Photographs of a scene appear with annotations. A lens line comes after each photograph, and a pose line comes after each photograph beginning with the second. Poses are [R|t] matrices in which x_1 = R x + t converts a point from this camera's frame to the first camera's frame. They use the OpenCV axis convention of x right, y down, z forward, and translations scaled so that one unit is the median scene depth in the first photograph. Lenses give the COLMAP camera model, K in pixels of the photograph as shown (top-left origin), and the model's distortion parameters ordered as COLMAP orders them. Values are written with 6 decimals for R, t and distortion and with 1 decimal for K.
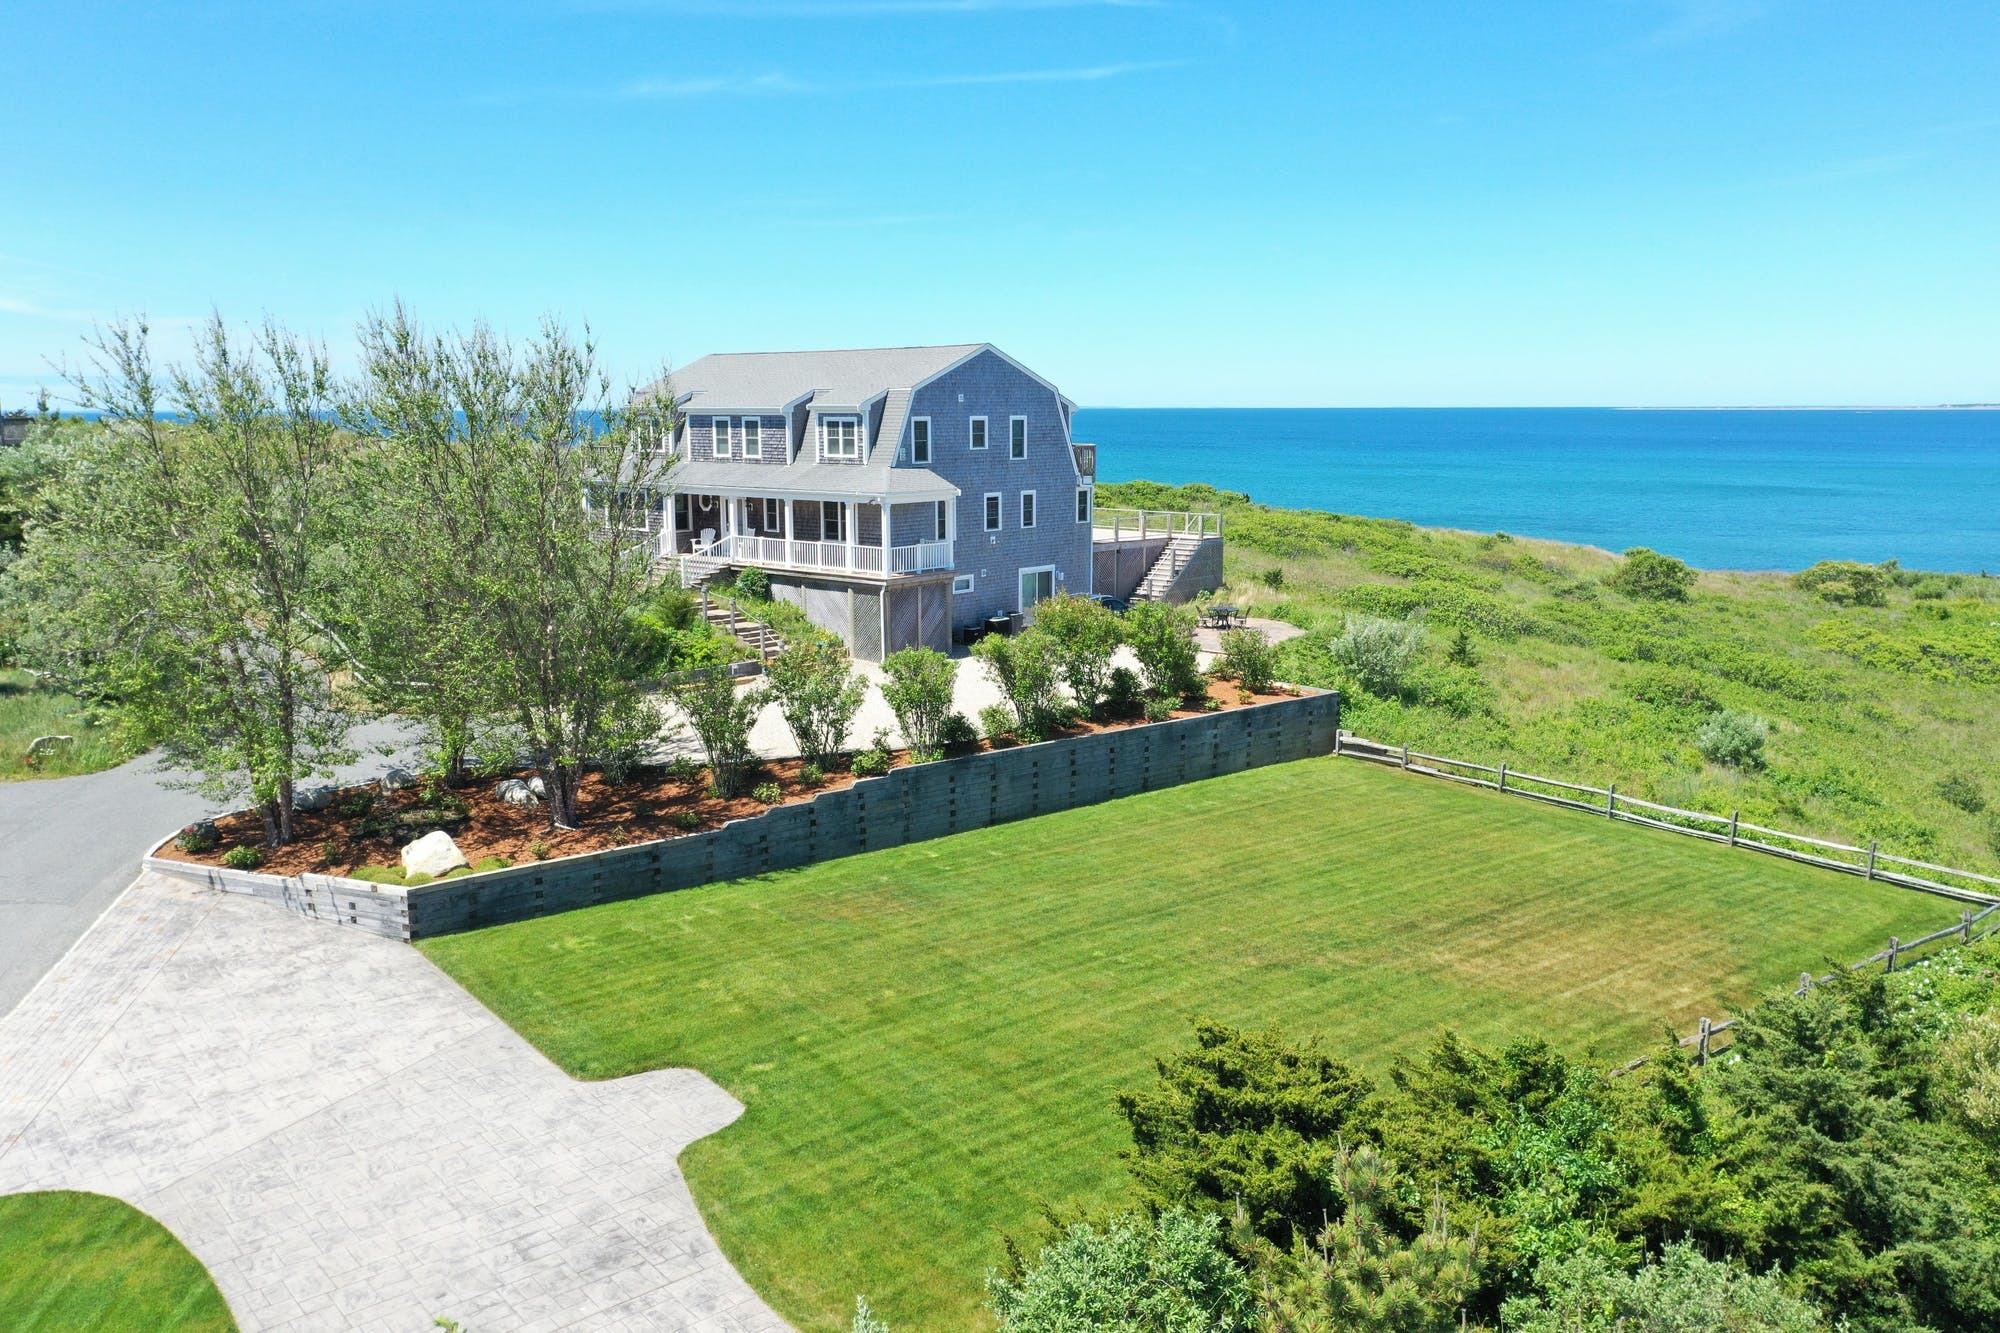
lens RADIAL K [[1588.3, 0, 1002.3], [0, 1588.3, 659.4], [0, 0, 1]] dist [-0.013142, -0.002502]
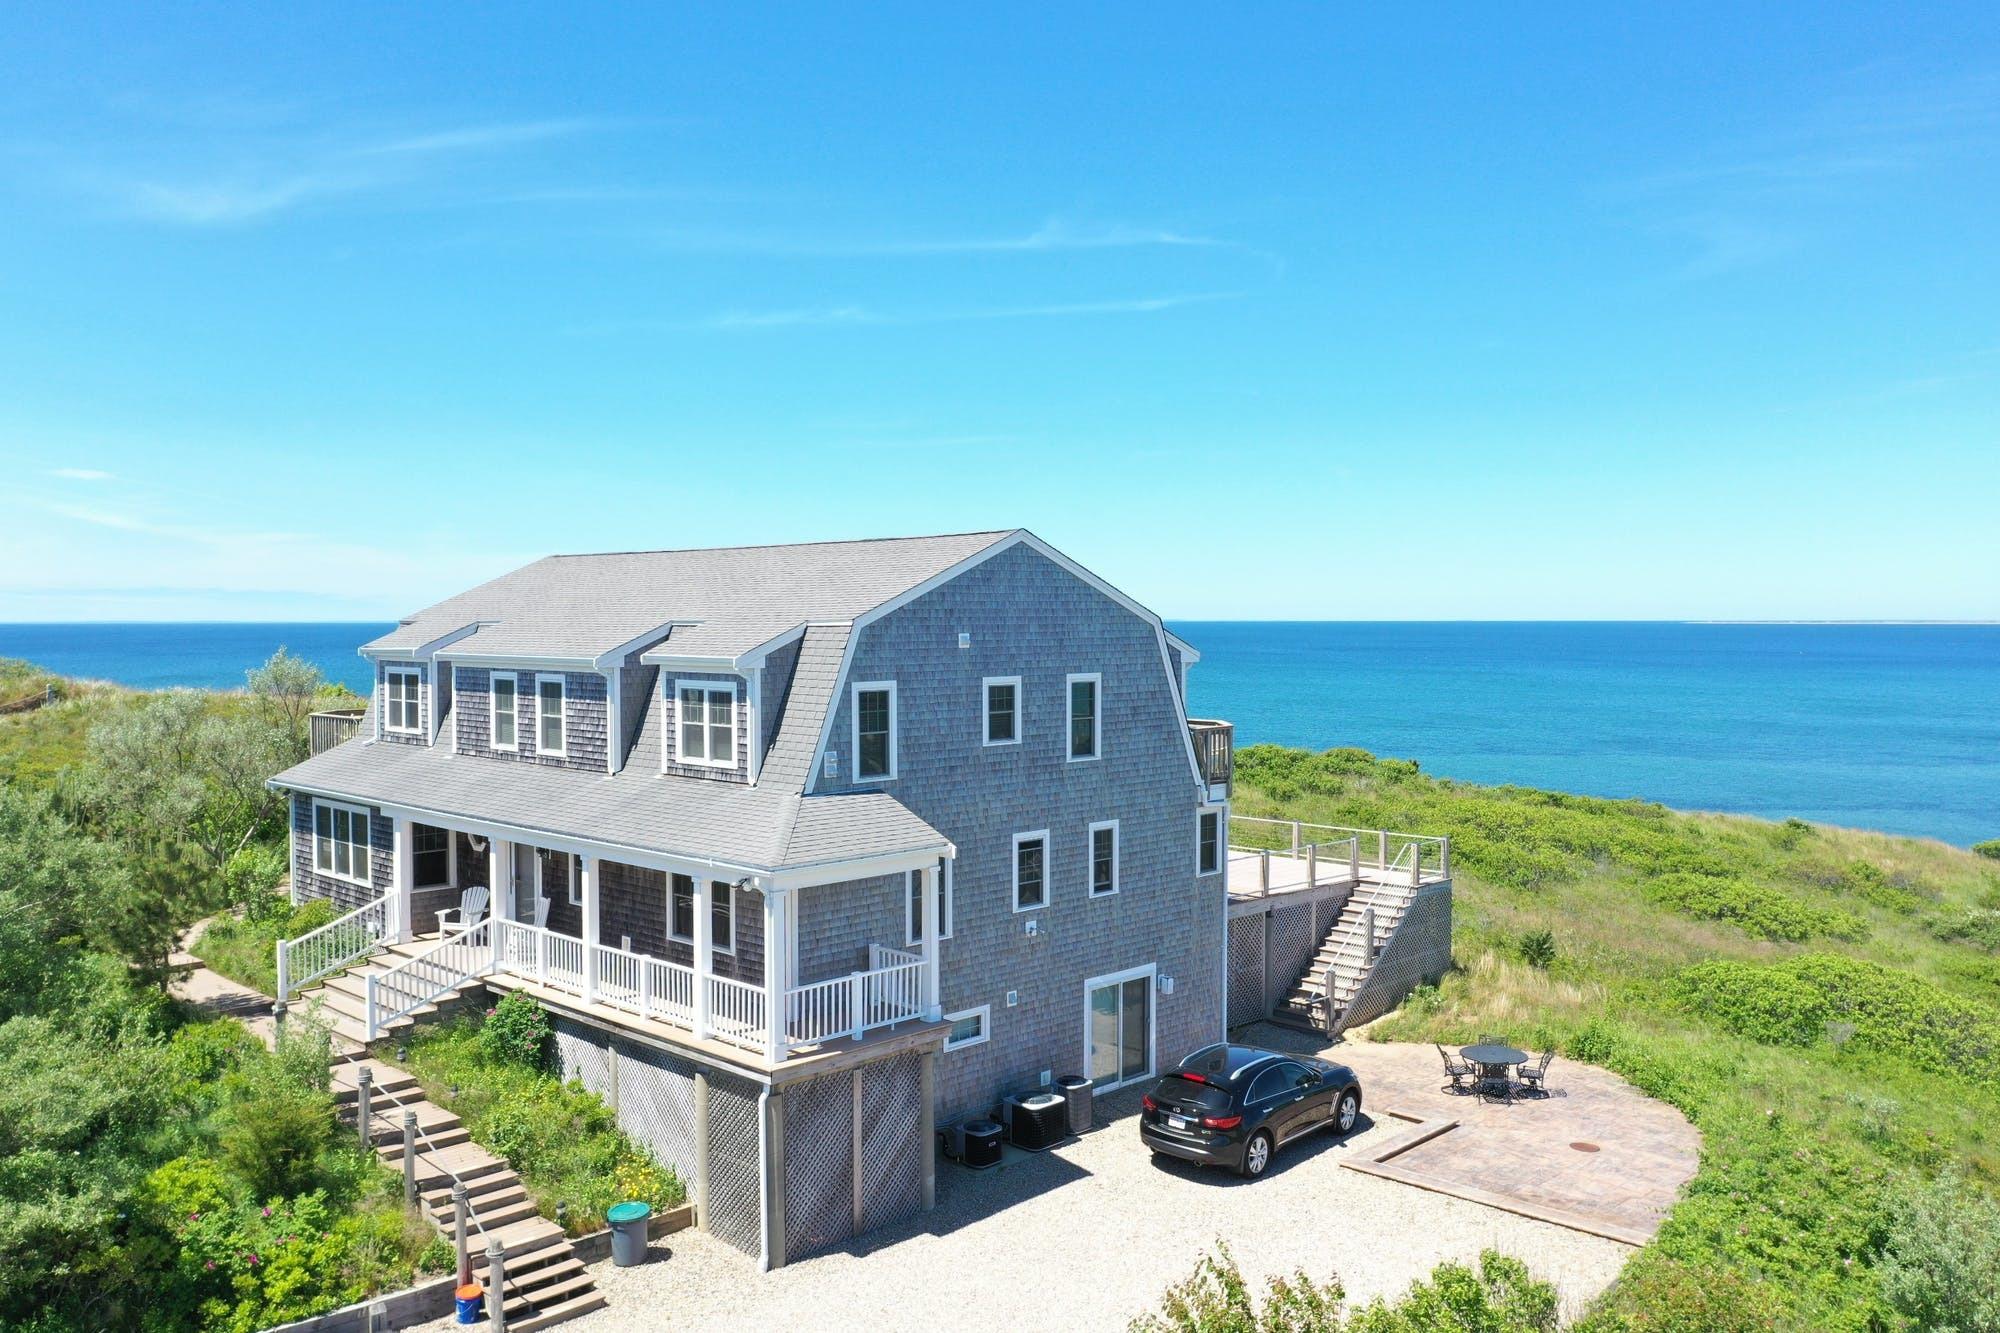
lens RADIAL K [[1588.3, 0, 1000.9], [0, 1588.3, 667.3], [0, 0, 1]] dist [-0.013142, -0.002502]
pose [[0.999156, 0.002750, -0.040977, 0.004730], [-0.007929, 0.991902, -0.126756, -0.095930], [0.040297, 0.126974, 0.991087, 0.526312]]
